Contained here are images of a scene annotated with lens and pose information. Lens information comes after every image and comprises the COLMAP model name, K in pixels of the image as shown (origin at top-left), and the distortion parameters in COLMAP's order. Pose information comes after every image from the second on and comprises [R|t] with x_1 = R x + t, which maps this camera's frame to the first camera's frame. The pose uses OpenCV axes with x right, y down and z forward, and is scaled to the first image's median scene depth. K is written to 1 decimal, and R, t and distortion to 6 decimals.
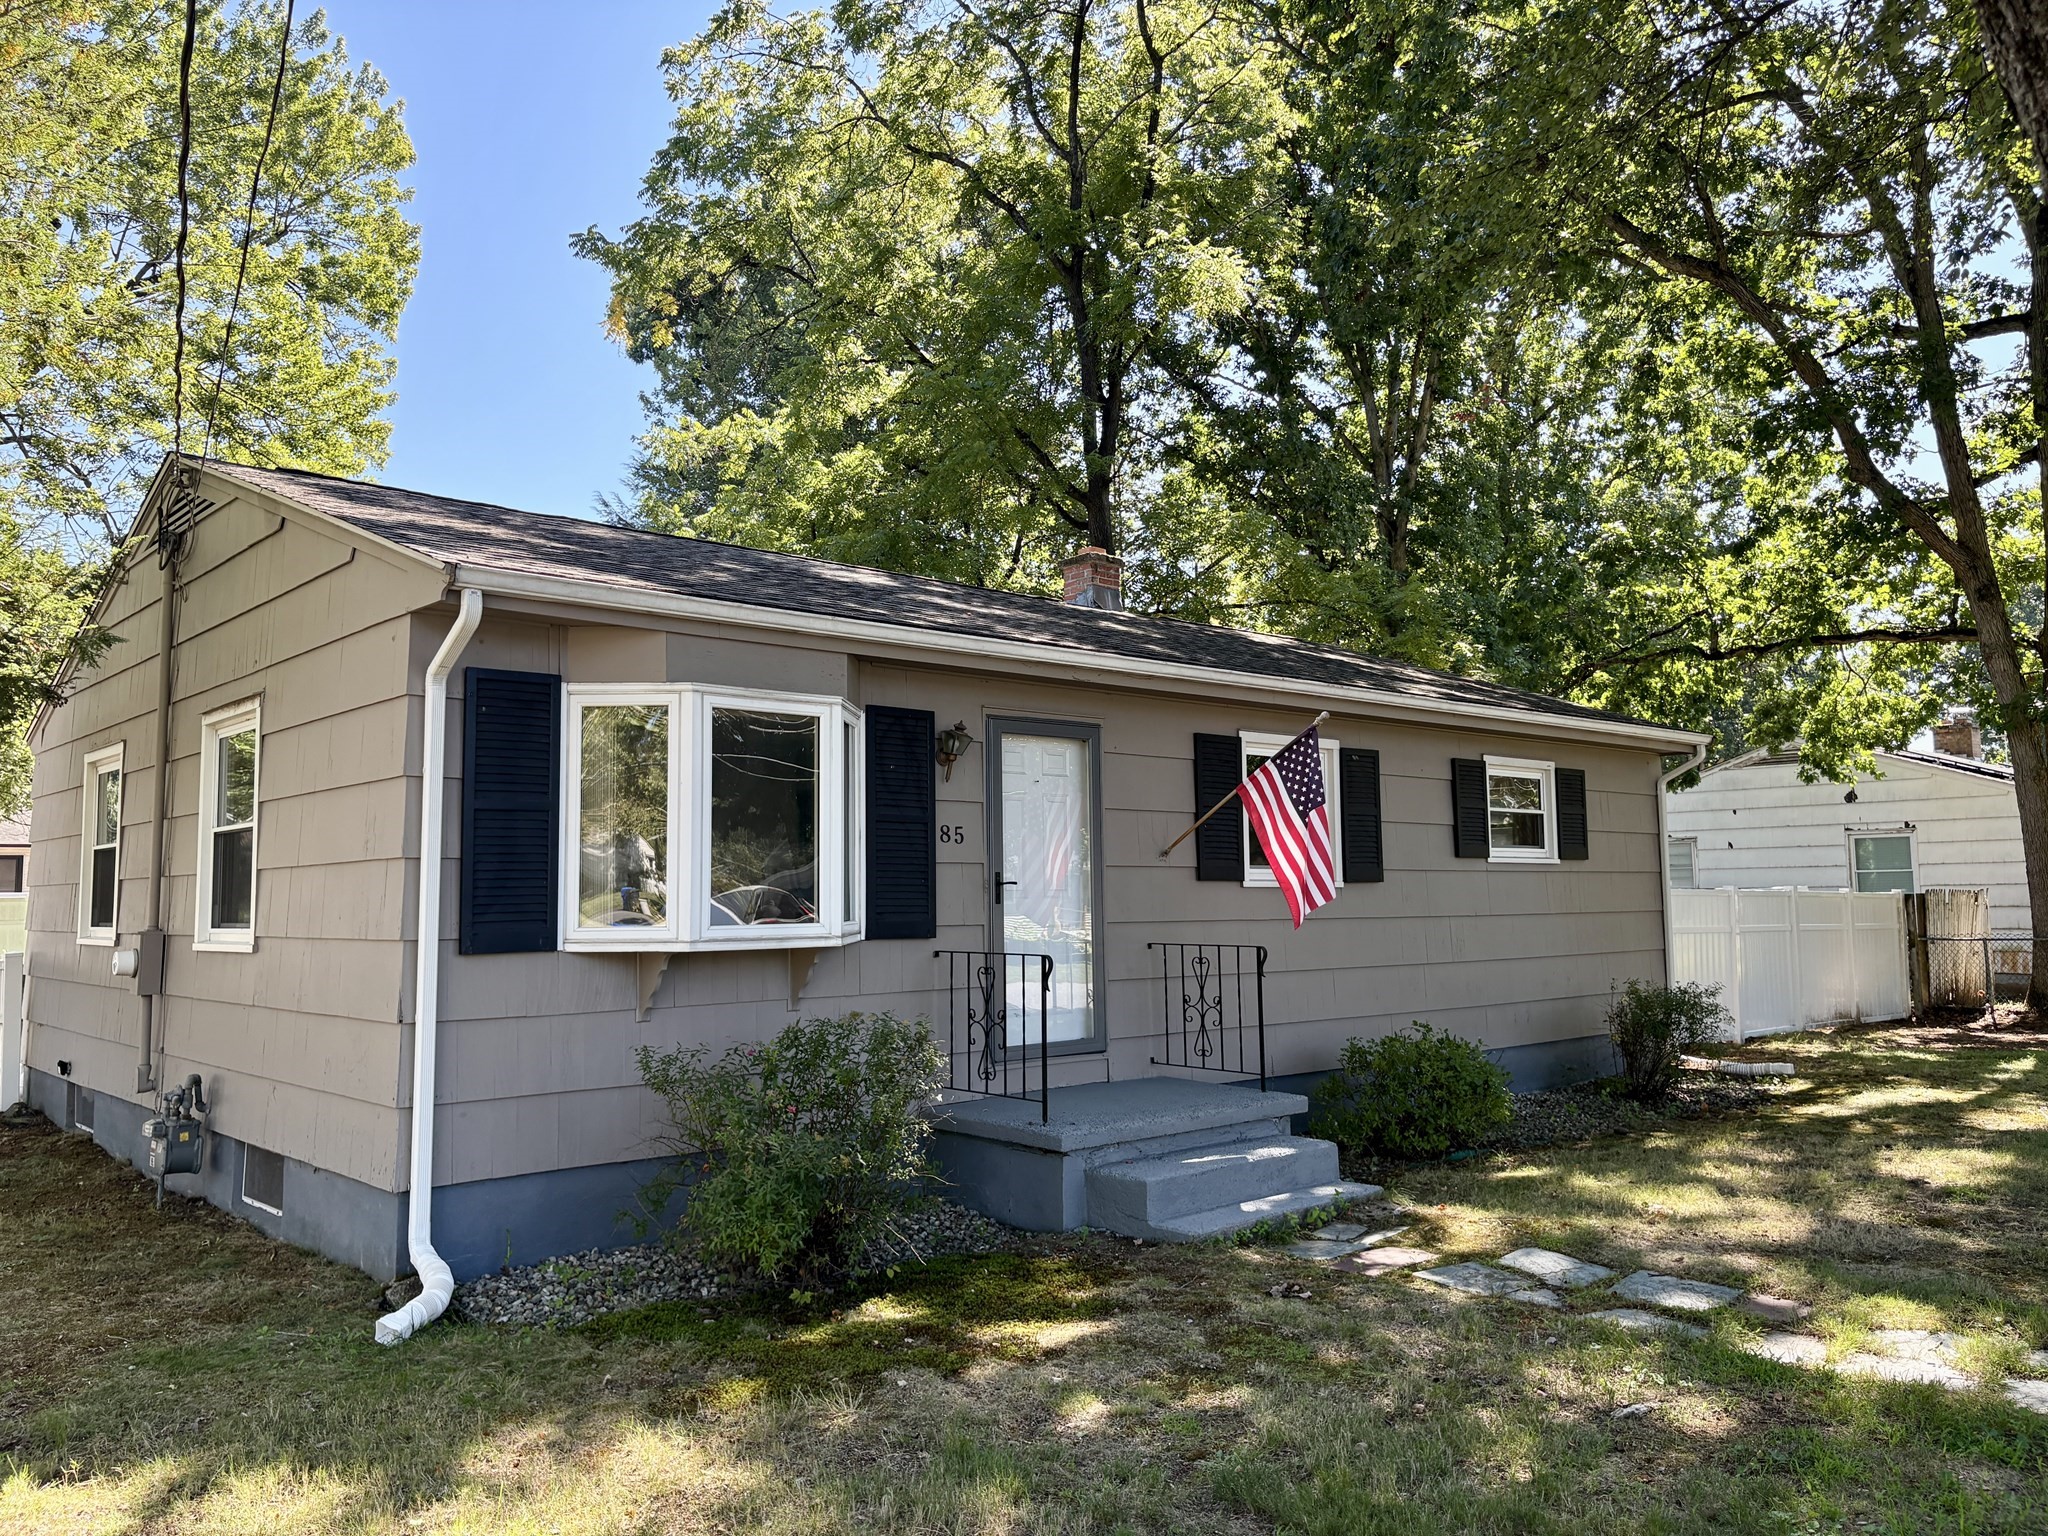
lens RADIAL K [[1546.3, 0, 1025.9], [0, 1546.3, 770.4], [0, 0, 1]] dist [-0.038732, -0.002592]
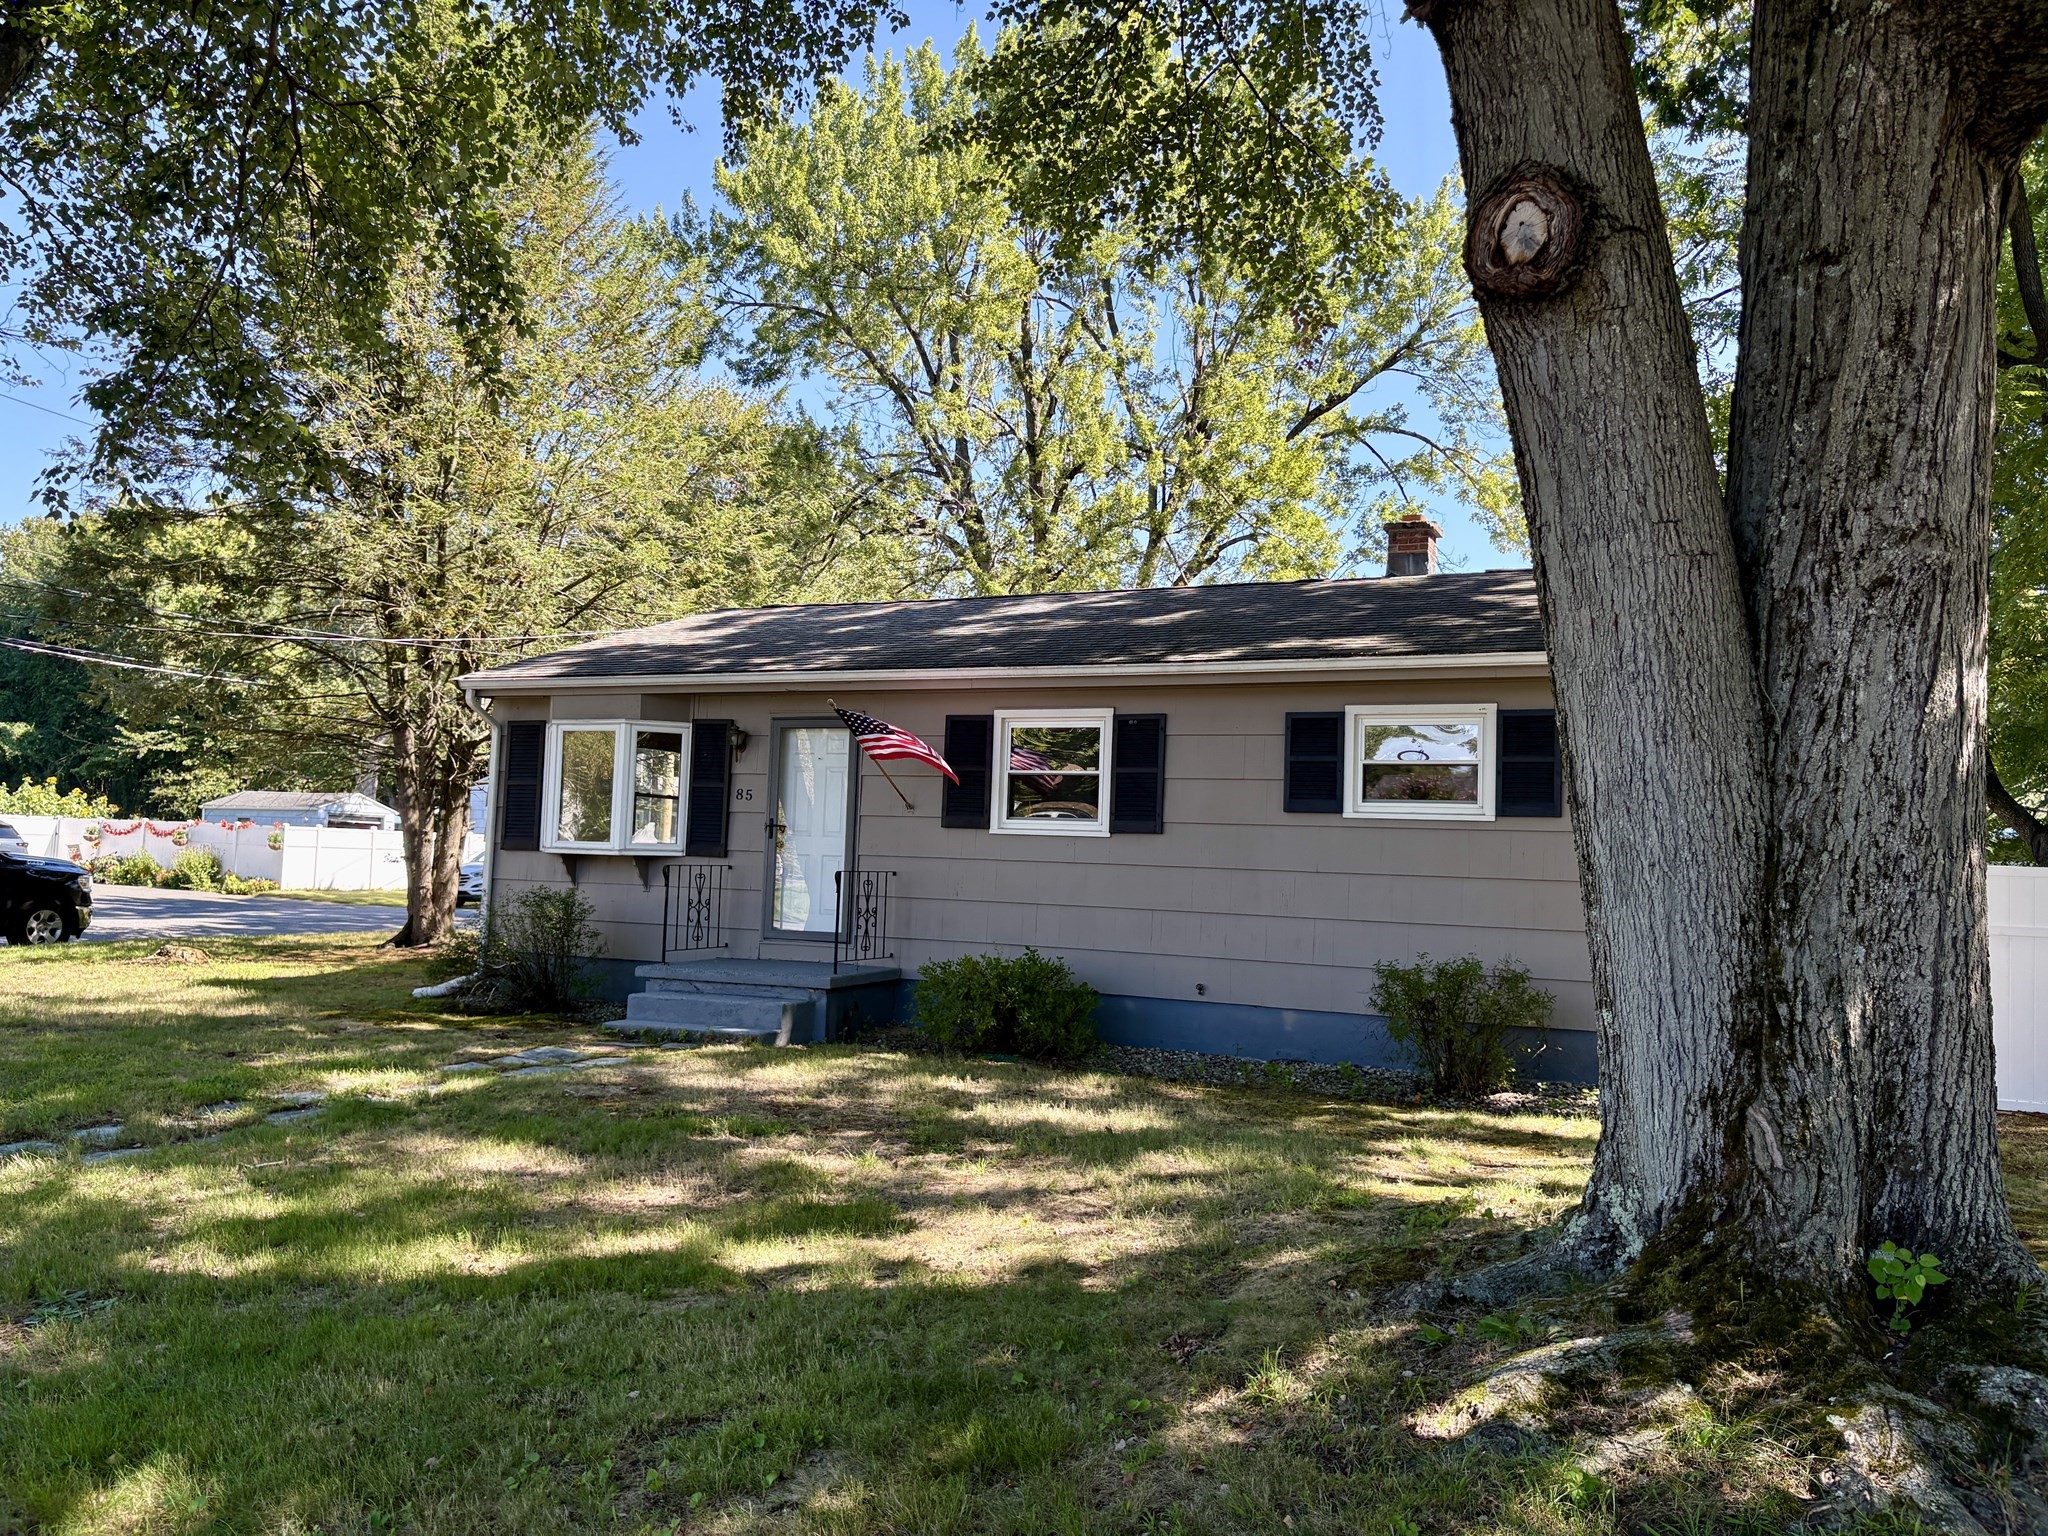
lens RADIAL K [[1546.3, 0, 1026.9], [0, 1546.3, 758.9], [0, 0, 1]] dist [-0.038732, -0.002592]
pose [[0.396879, -0.009661, -0.917820, 1.359305], [0.056487, 0.998306, 0.013917, -0.001838], [0.916131, -0.057368, 0.396753, 0.543102]]
